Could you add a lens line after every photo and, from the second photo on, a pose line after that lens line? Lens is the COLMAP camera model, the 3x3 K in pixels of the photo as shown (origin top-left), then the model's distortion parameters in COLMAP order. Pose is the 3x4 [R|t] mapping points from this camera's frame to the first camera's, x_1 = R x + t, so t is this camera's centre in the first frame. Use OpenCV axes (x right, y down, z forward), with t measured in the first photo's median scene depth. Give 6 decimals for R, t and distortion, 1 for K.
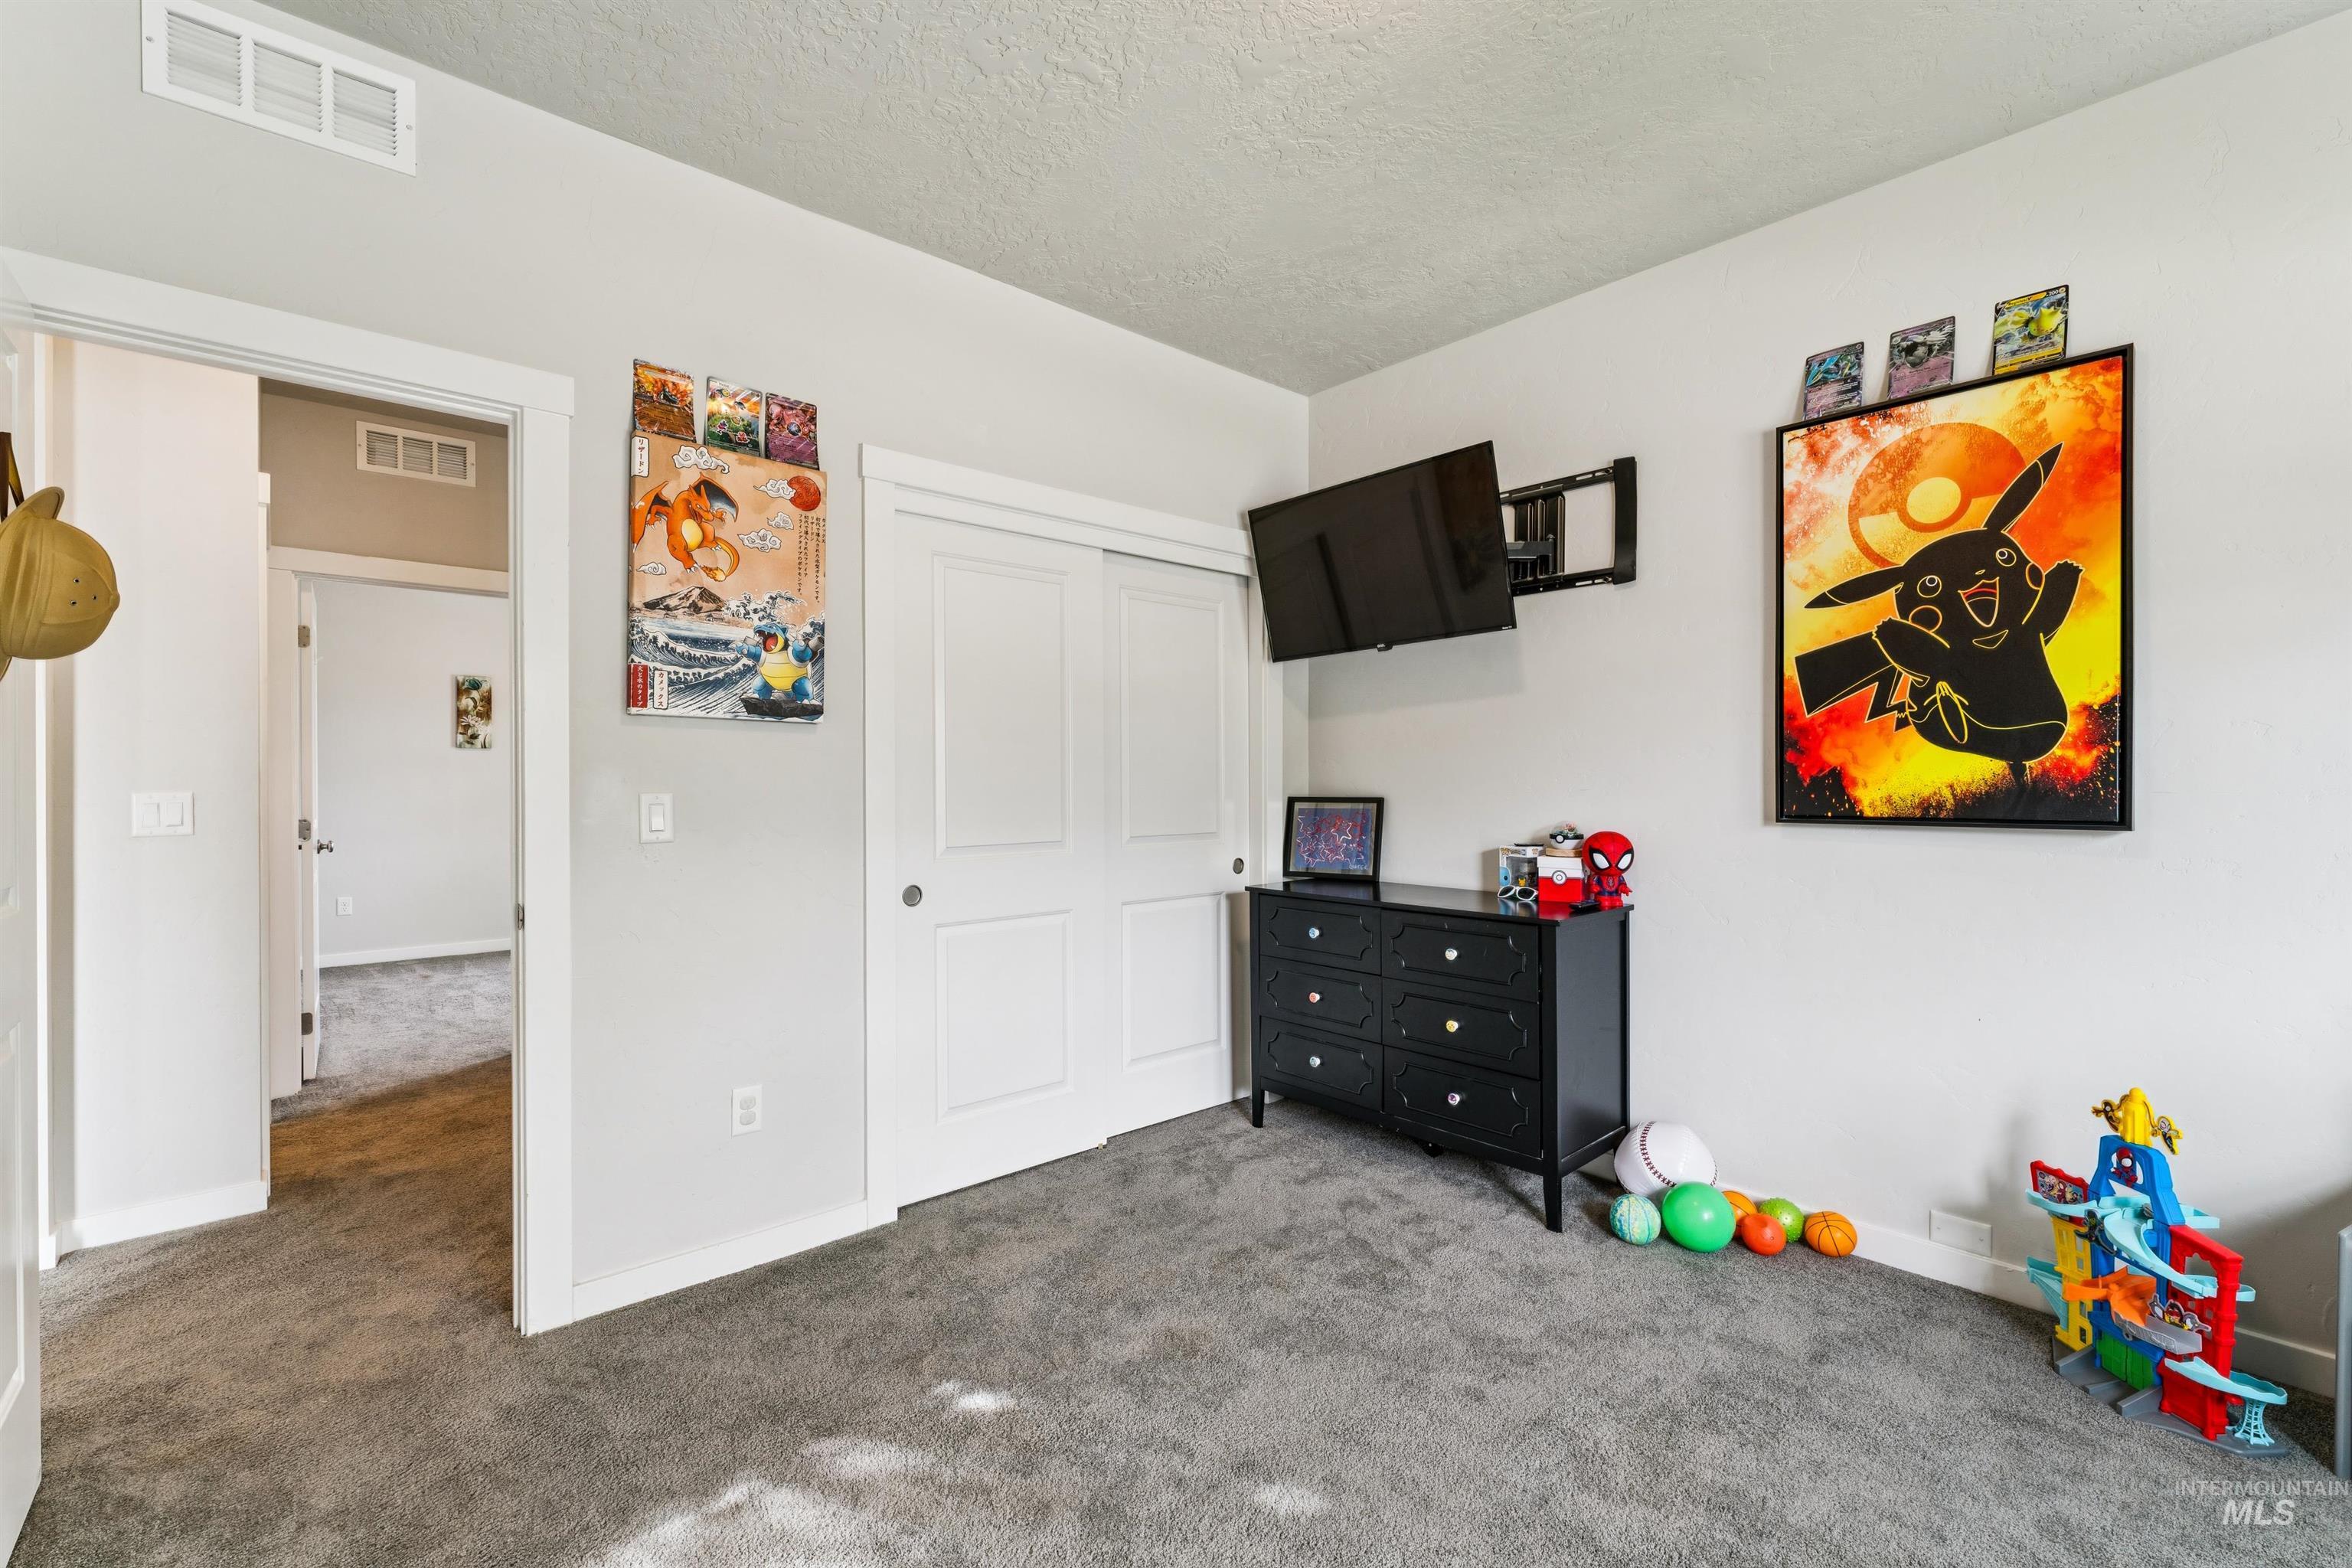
lens RADIAL K [[1000.0, 0, 1176.0], [0, 1000.0, 784.0], [0, 0, 1]] dist [-0.001623, -0.000197]
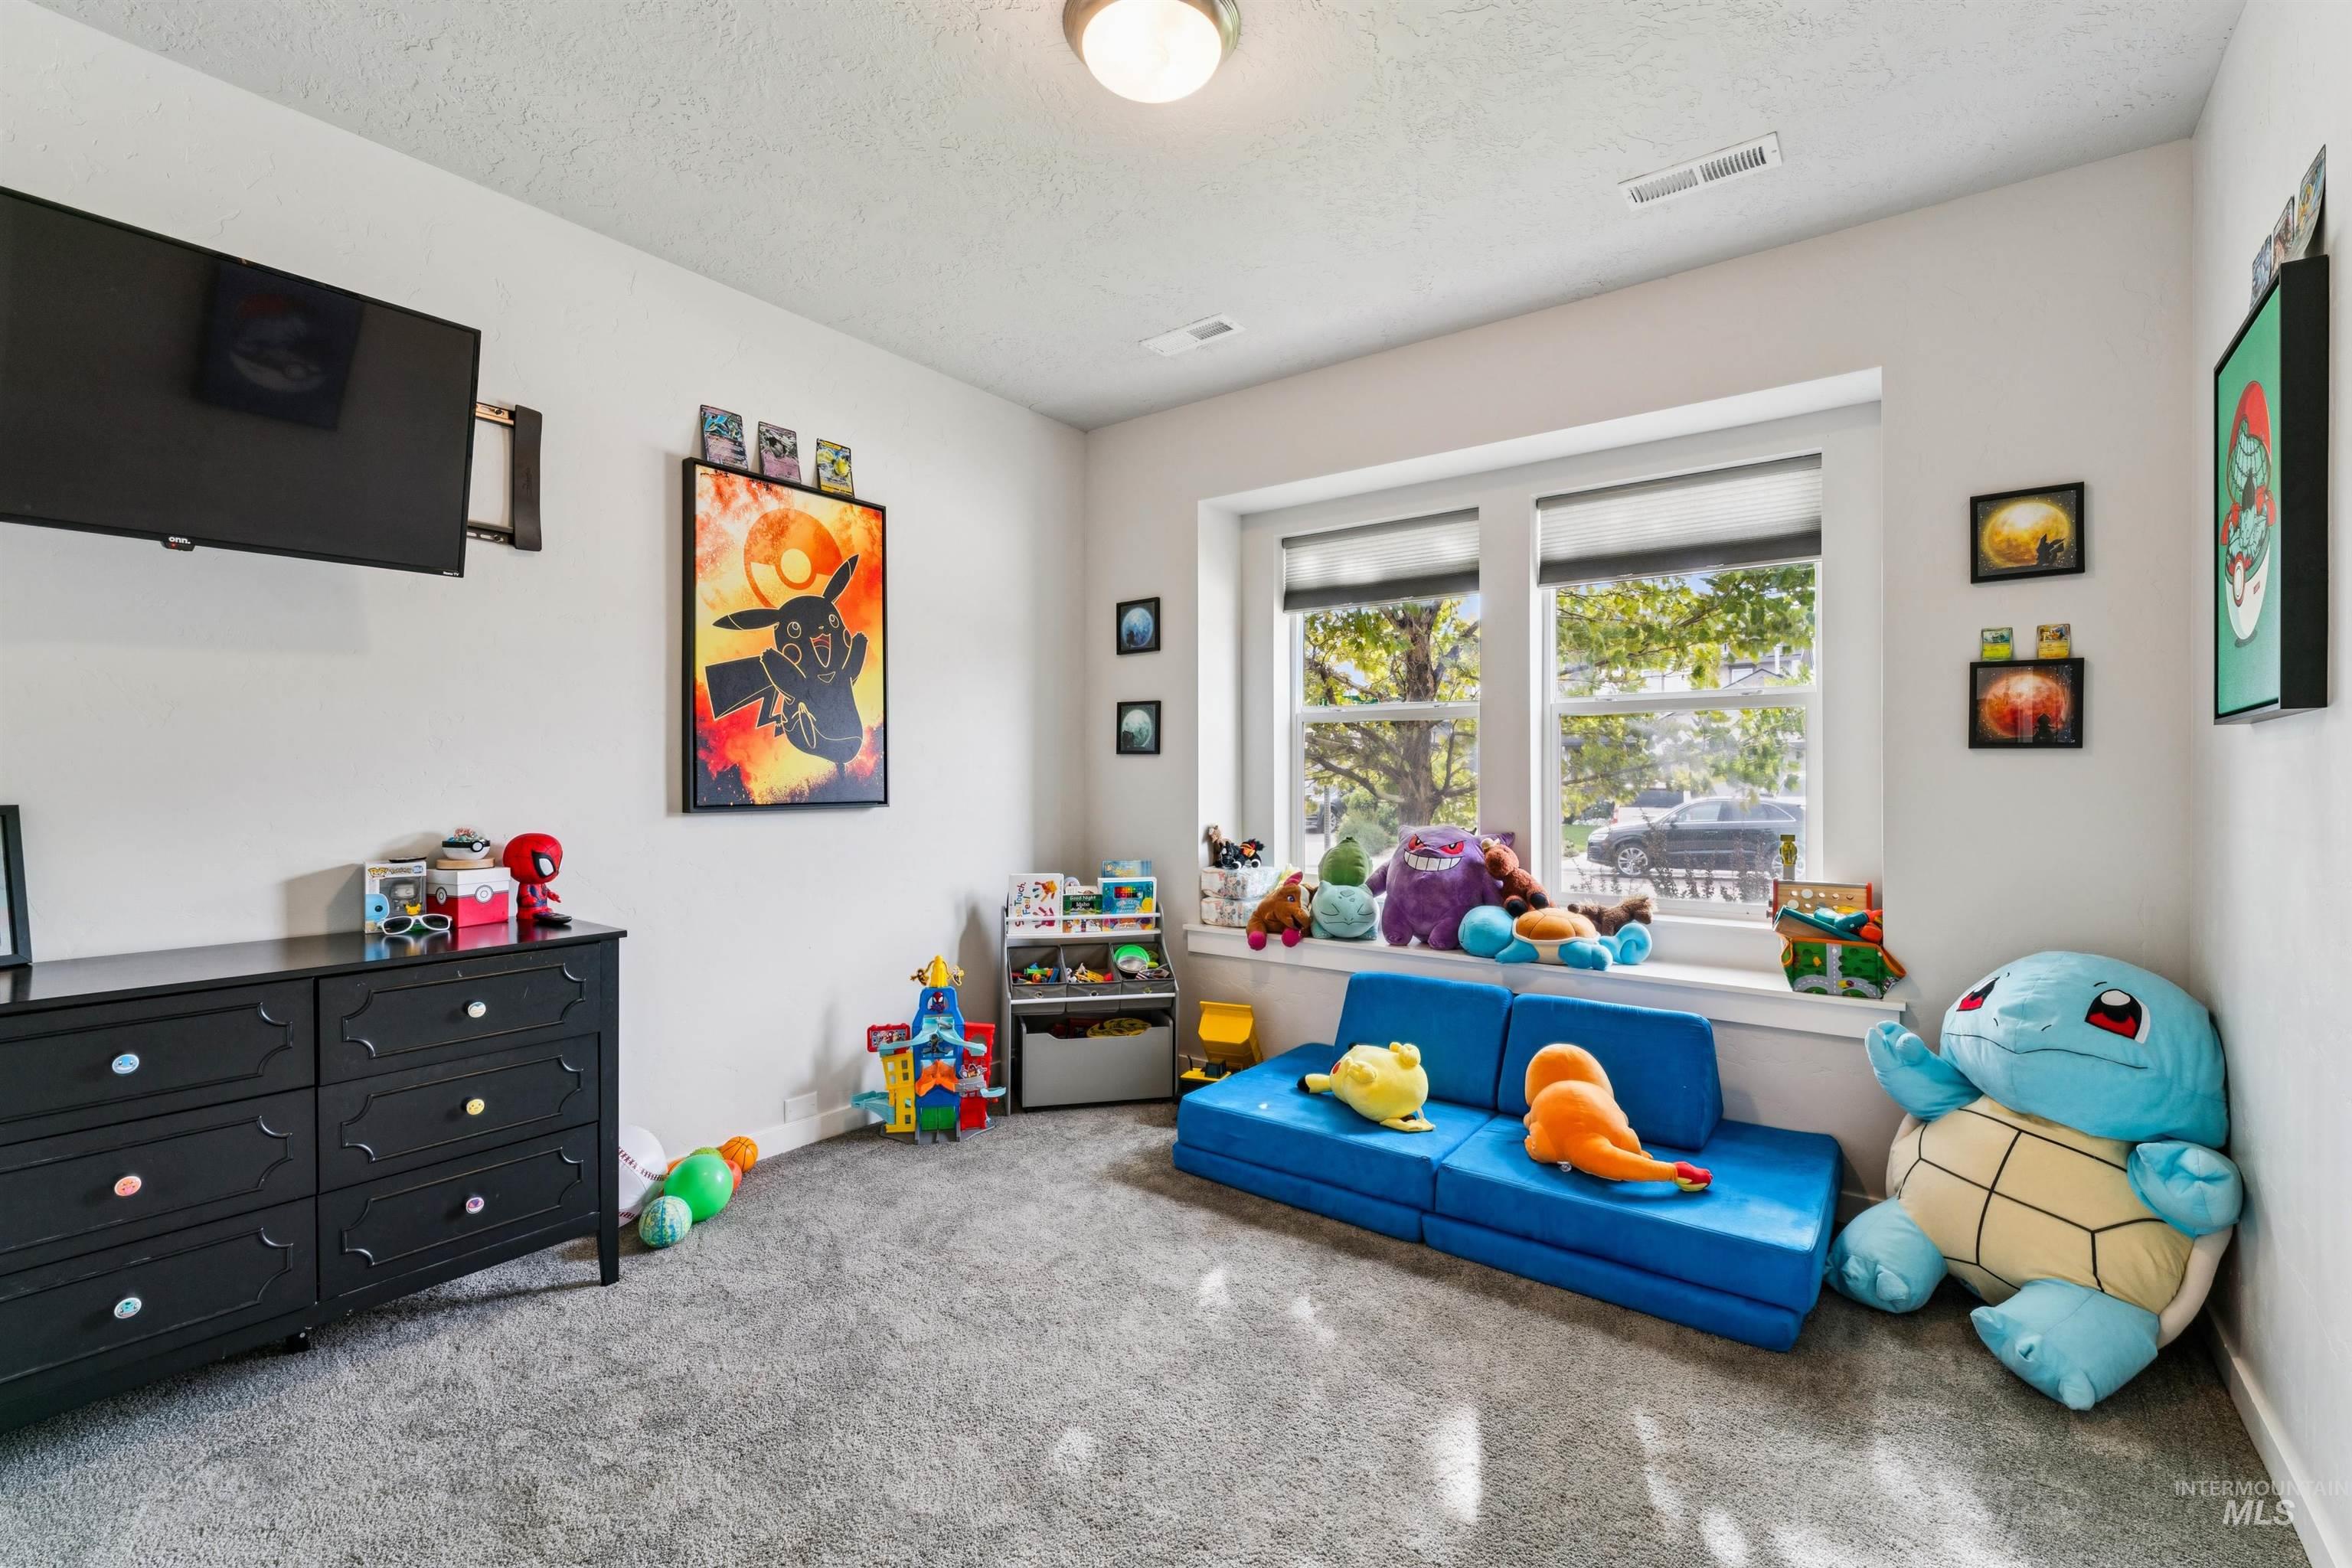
lens RADIAL K [[1000.0, 0, 1176.0], [0, 1000.0, 784.0], [0, 0, 1]] dist [-0.001623, -0.000197]
pose [[-0.189429, -0.006964, 0.981870, -0.632030], [0.001680, 0.999971, 0.007417, -0.001270], [-0.981893, 0.003055, -0.189412, 0.730191]]
